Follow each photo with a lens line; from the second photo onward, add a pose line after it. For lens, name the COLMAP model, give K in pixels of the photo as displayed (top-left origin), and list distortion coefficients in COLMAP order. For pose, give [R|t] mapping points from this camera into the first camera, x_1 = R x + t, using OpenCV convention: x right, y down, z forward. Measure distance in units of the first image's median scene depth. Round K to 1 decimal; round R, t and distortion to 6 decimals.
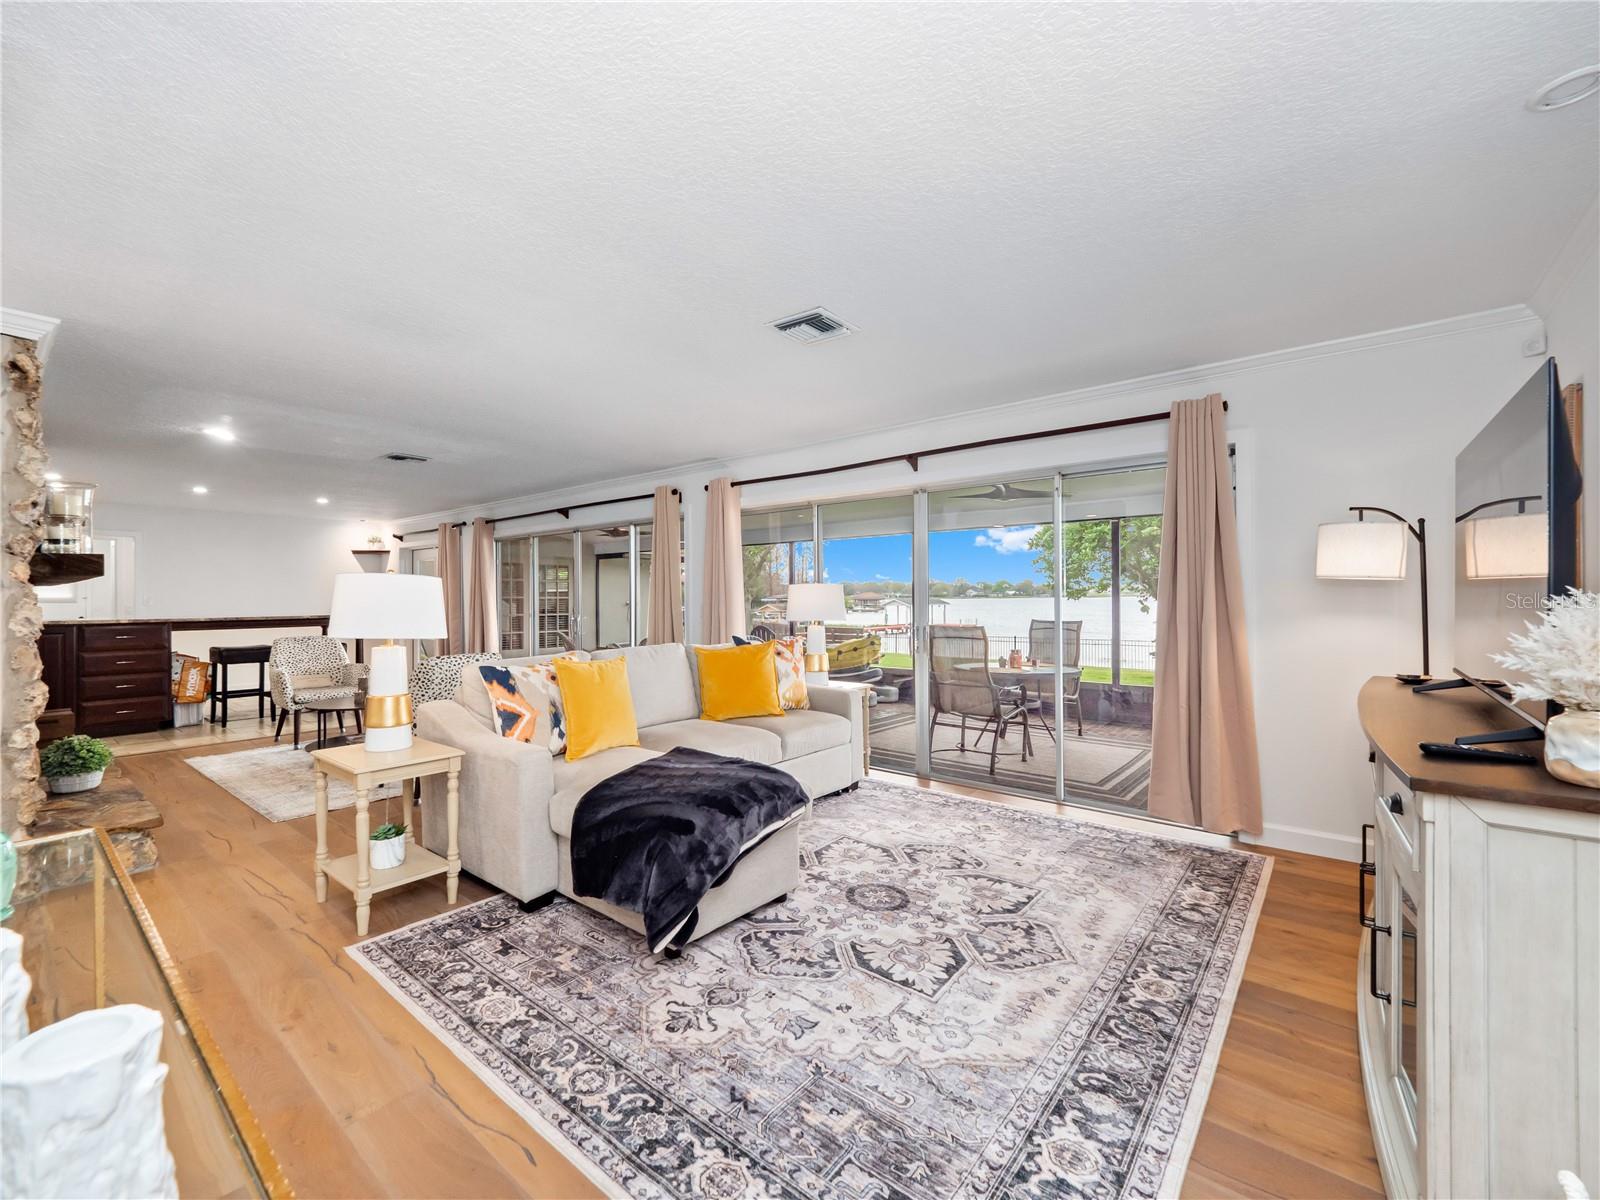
lens RADIAL K [[684.0, 0, 811.0], [0, 684.0, 598.4], [0, 0, 1]] dist [-0.003376, -0.001322]
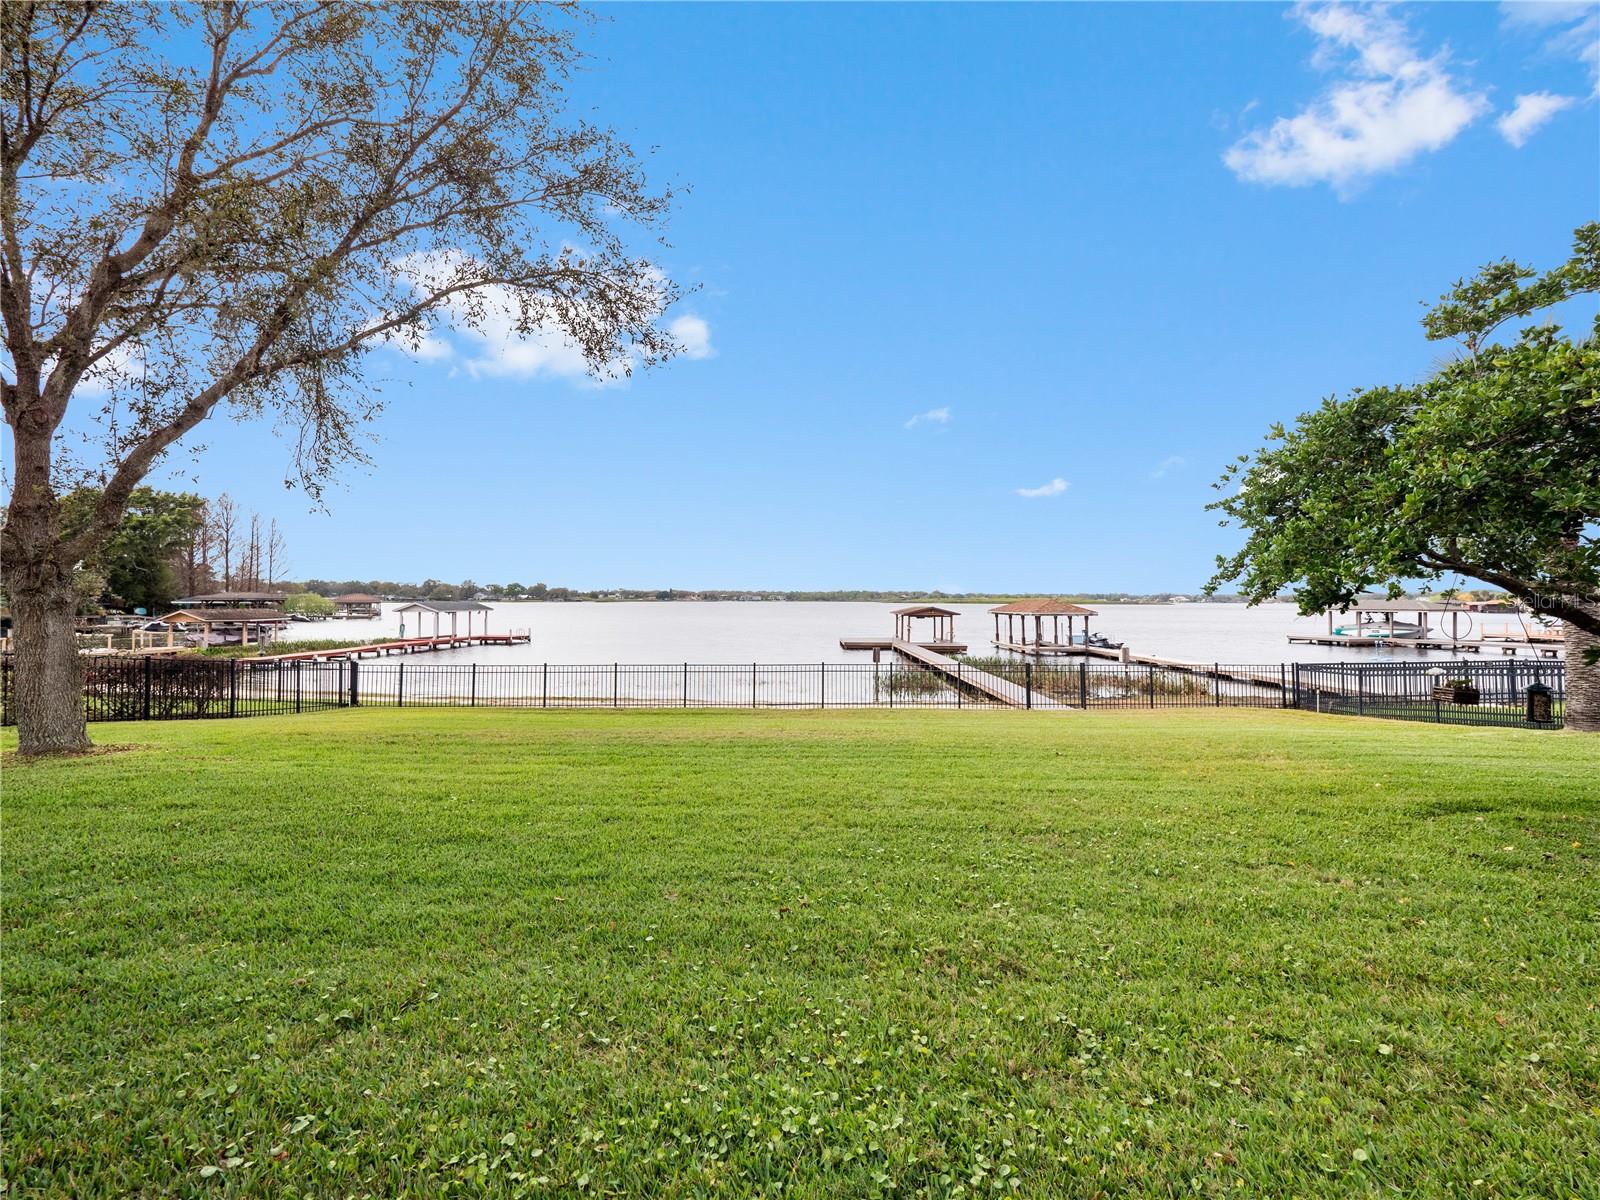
lens RADIAL K [[684.0, 0, 778.5], [0, 684.0, 600.5], [0, 0, 1]] dist [-0.003376, -0.001322]
pose [[0.796176, 0.004933, 0.605045, -0.070799], [-0.003065, 0.999987, -0.004120, 0.012932], [-0.605057, 0.001426, 0.796181, 1.607716]]
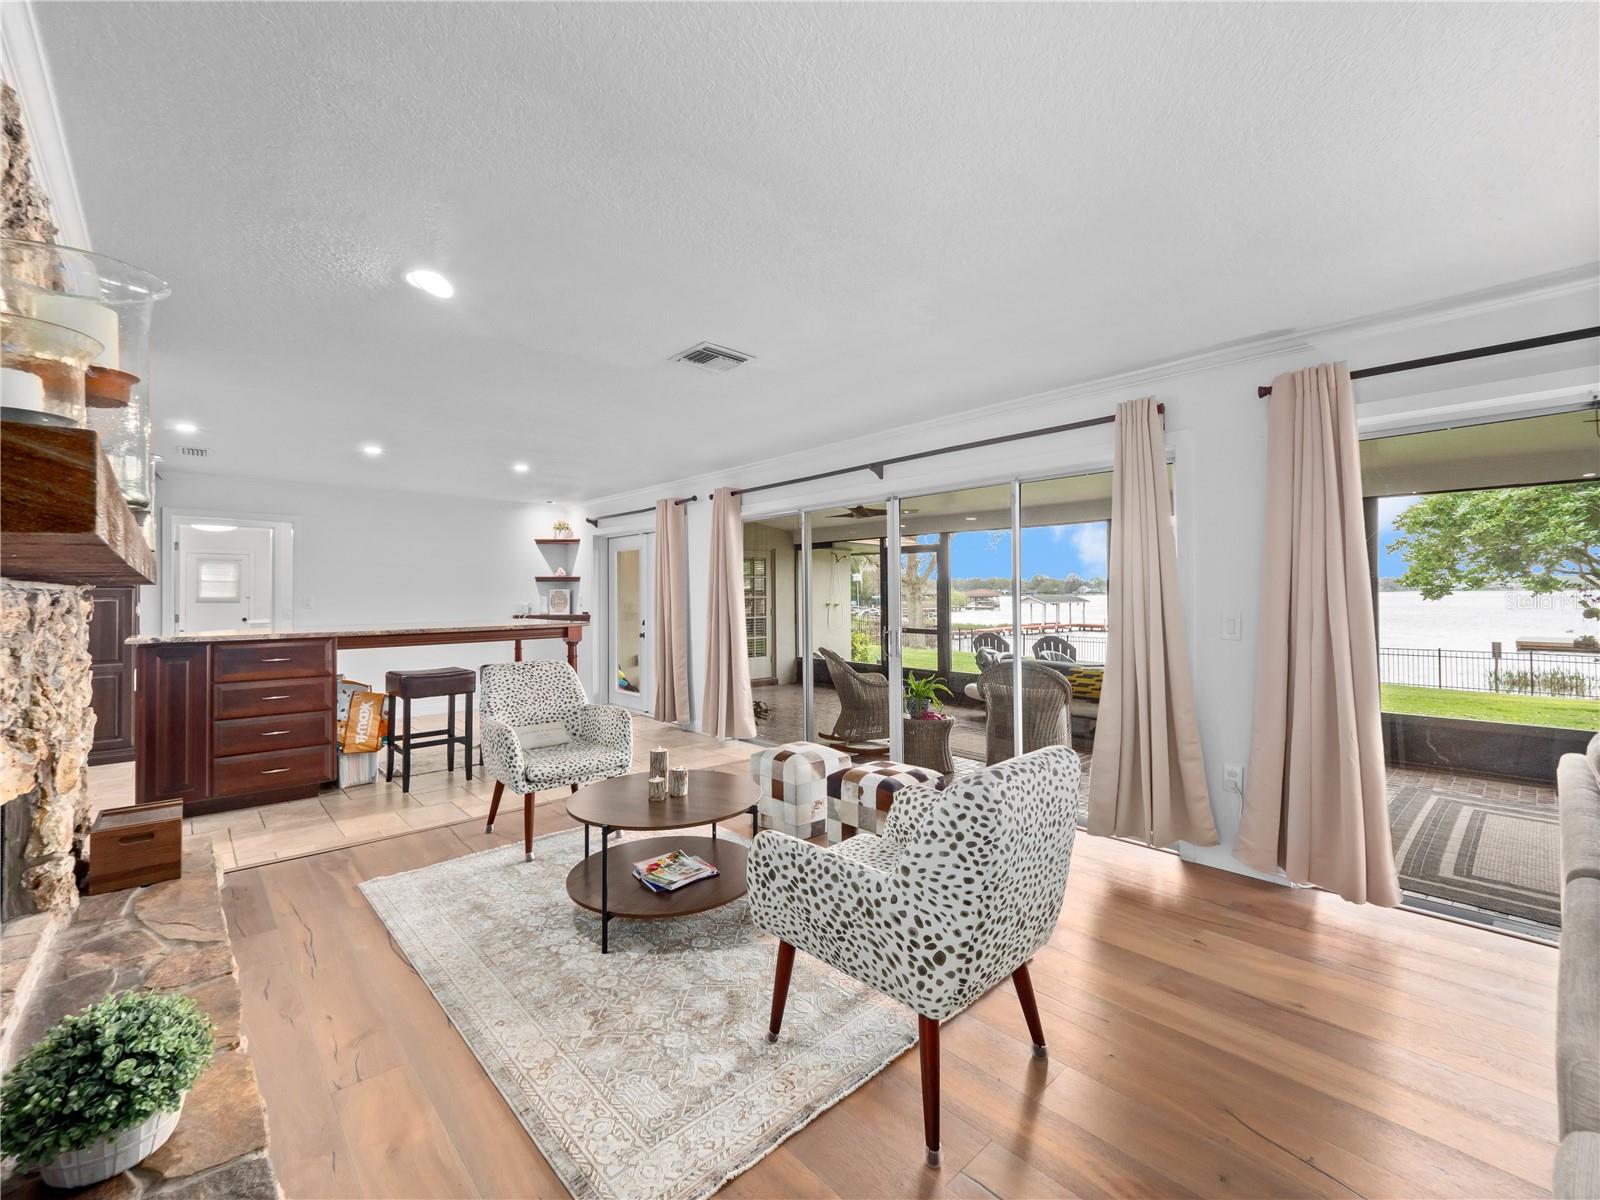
lens RADIAL K [[684.0, 0, 810.8], [0, 684.0, 589.8], [0, 0, 1]] dist [-0.003376, -0.001322]
pose [[0.990247, -0.001961, -0.139309, -0.345554], [0.000775, 0.999963, -0.008567, -0.005431], [0.139321, 0.008376, 0.990212, 0.359339]]
